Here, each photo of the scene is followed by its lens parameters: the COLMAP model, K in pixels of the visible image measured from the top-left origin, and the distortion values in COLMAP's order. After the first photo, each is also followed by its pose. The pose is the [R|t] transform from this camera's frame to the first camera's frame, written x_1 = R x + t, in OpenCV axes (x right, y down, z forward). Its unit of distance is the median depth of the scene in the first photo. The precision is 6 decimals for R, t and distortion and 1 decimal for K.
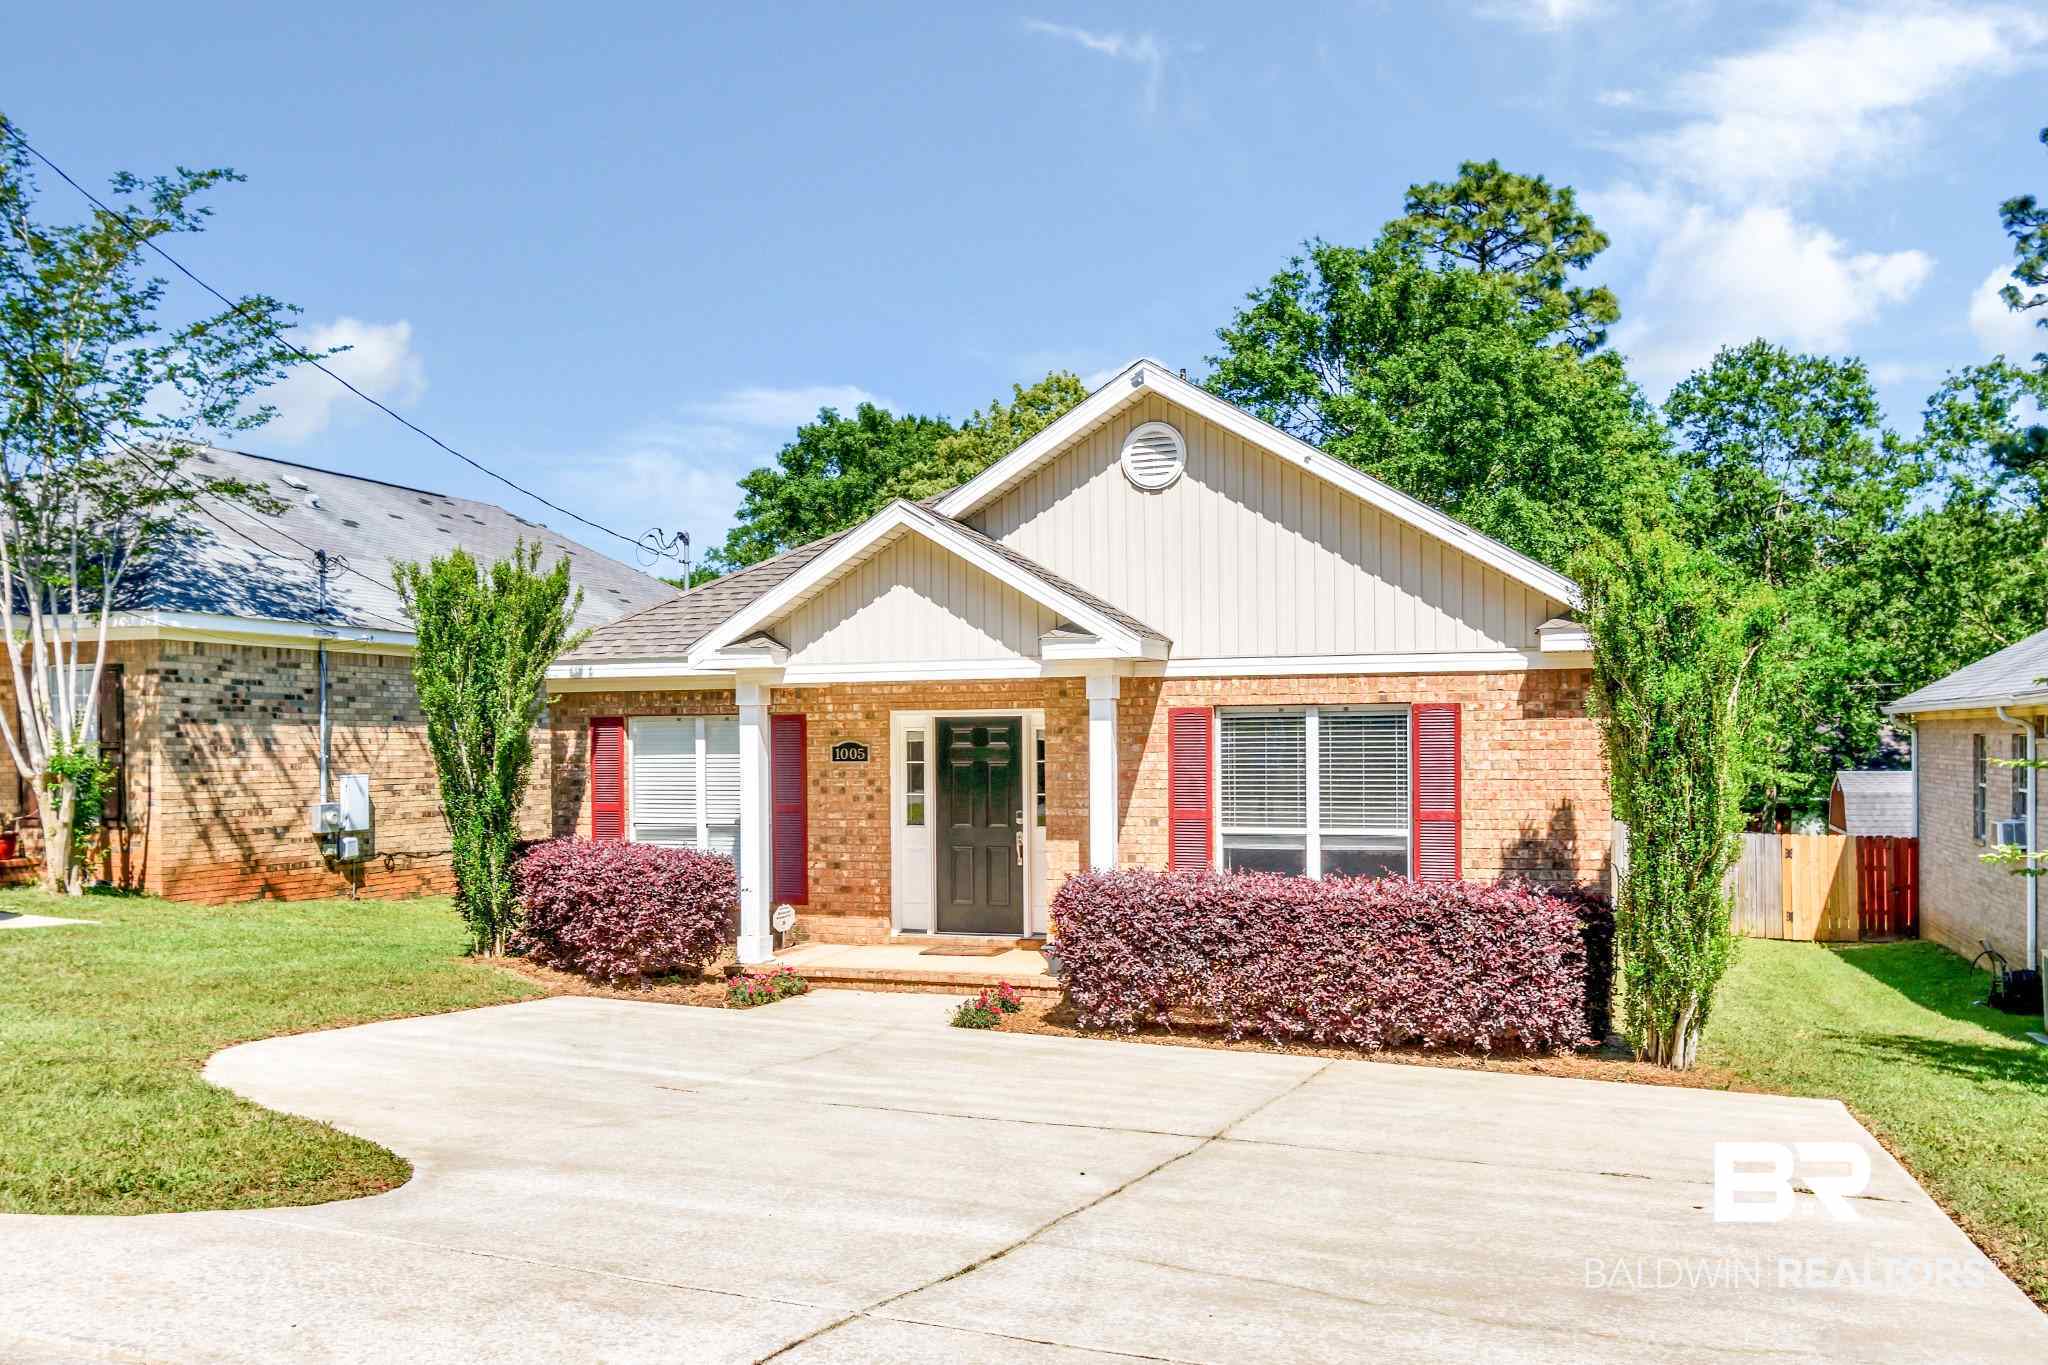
lens RADIAL K [[1641.6, 0, 1024.0], [0, 1641.6, 682.5], [0, 0, 1]] dist [-0.002755, 0.002075]
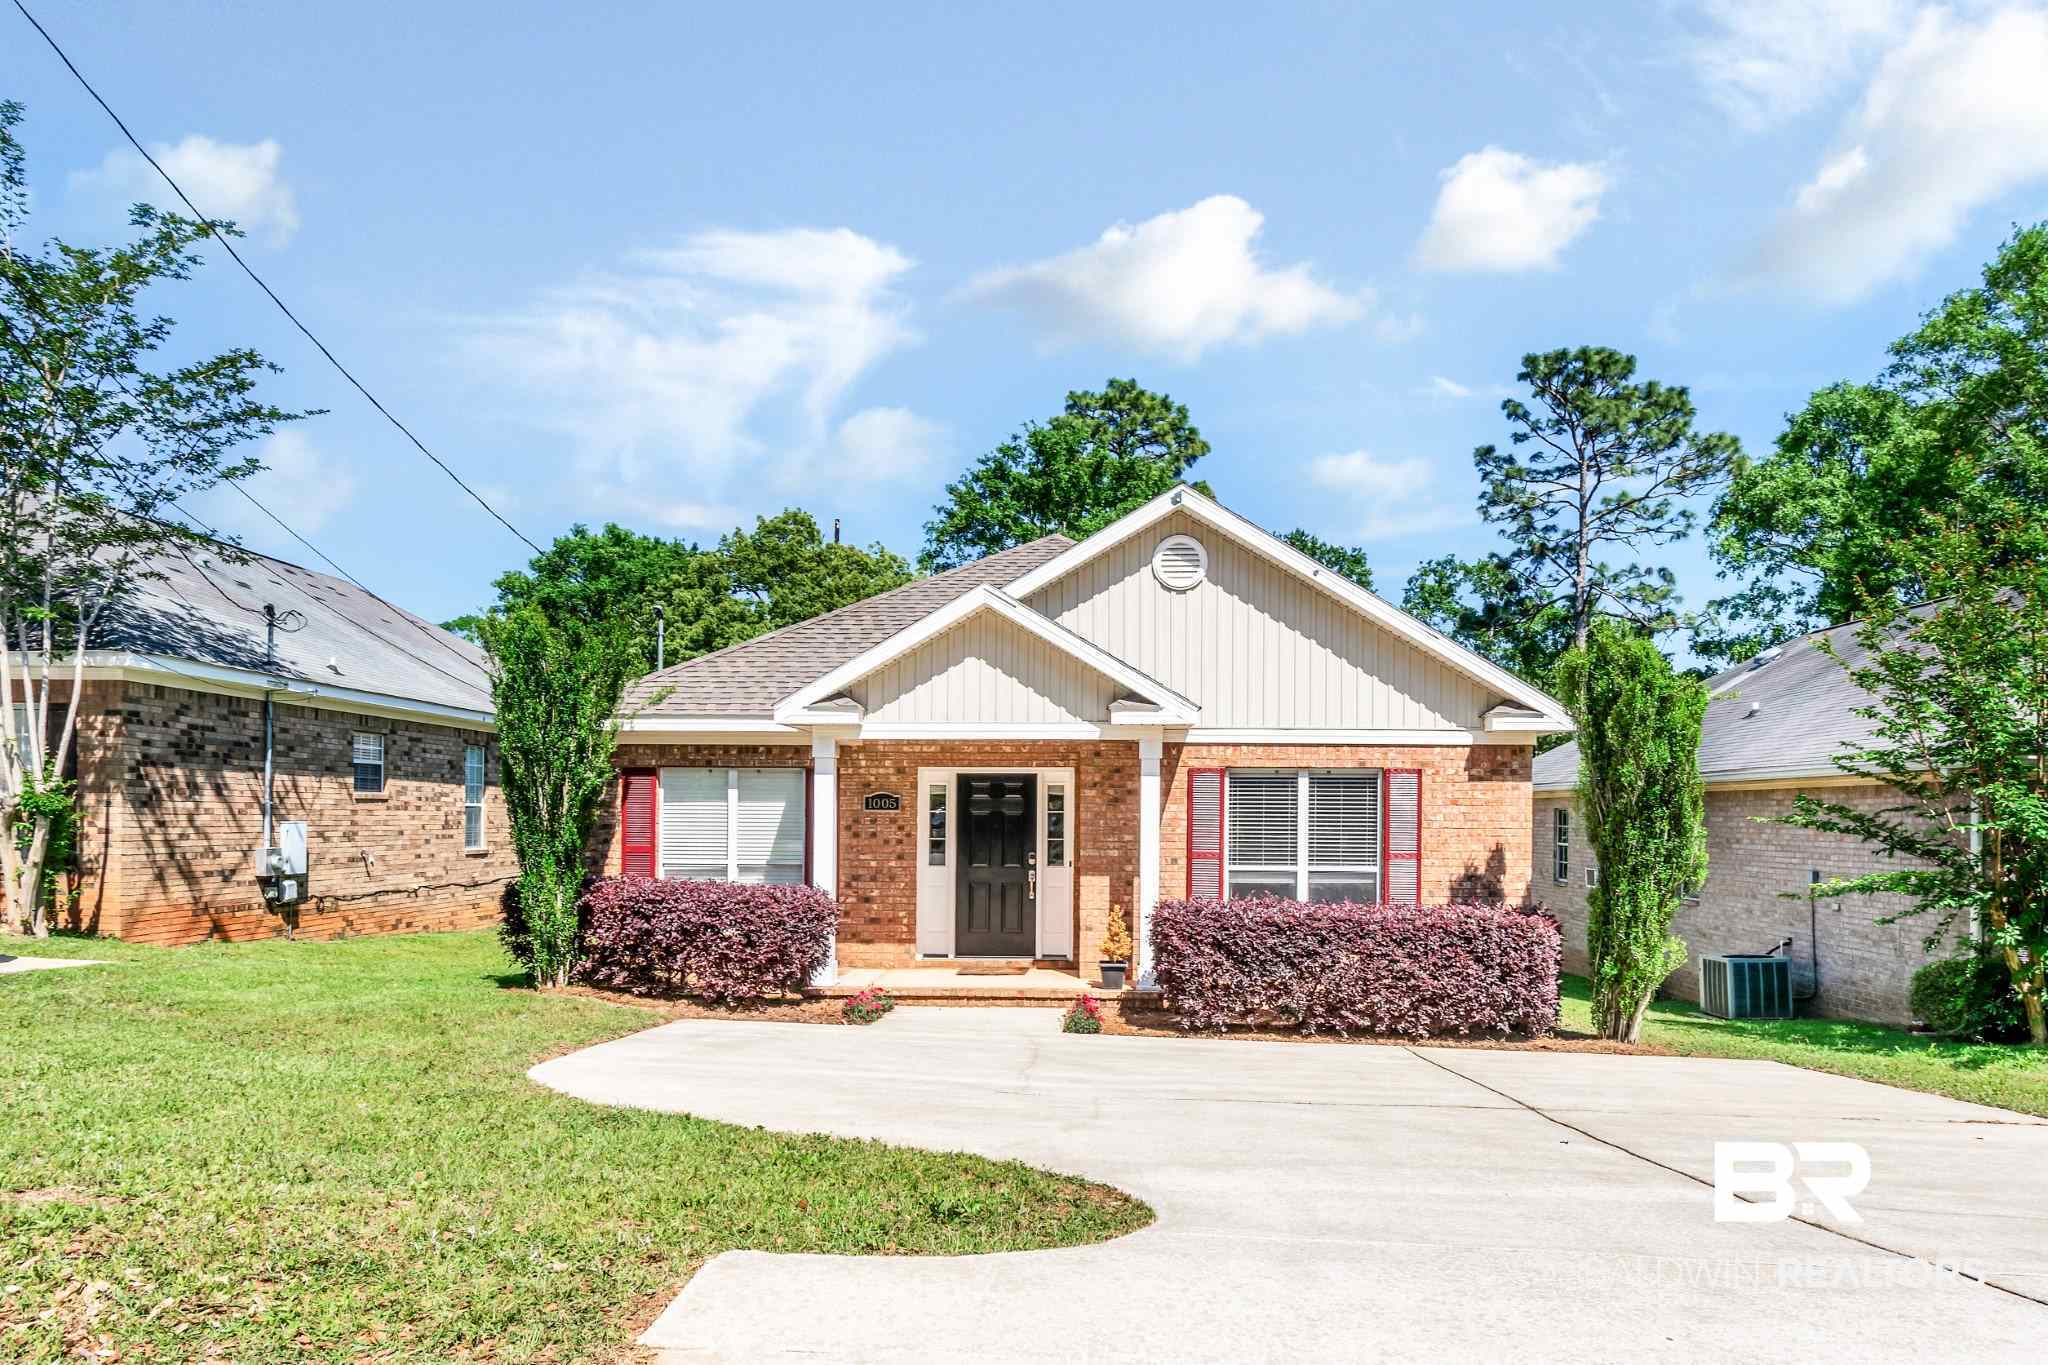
lens RADIAL K [[1268.6, 0, 1024.0], [0, 1268.6, 764.5], [0, 0, 1]] dist [0.001994, -0.001048]
pose [[0.953637, 0.026798, 0.299765, -0.250422], [-0.024896, 0.999638, -0.010164, 0.020314], [-0.299929, 0.002230, 0.953959, 0.104819]]
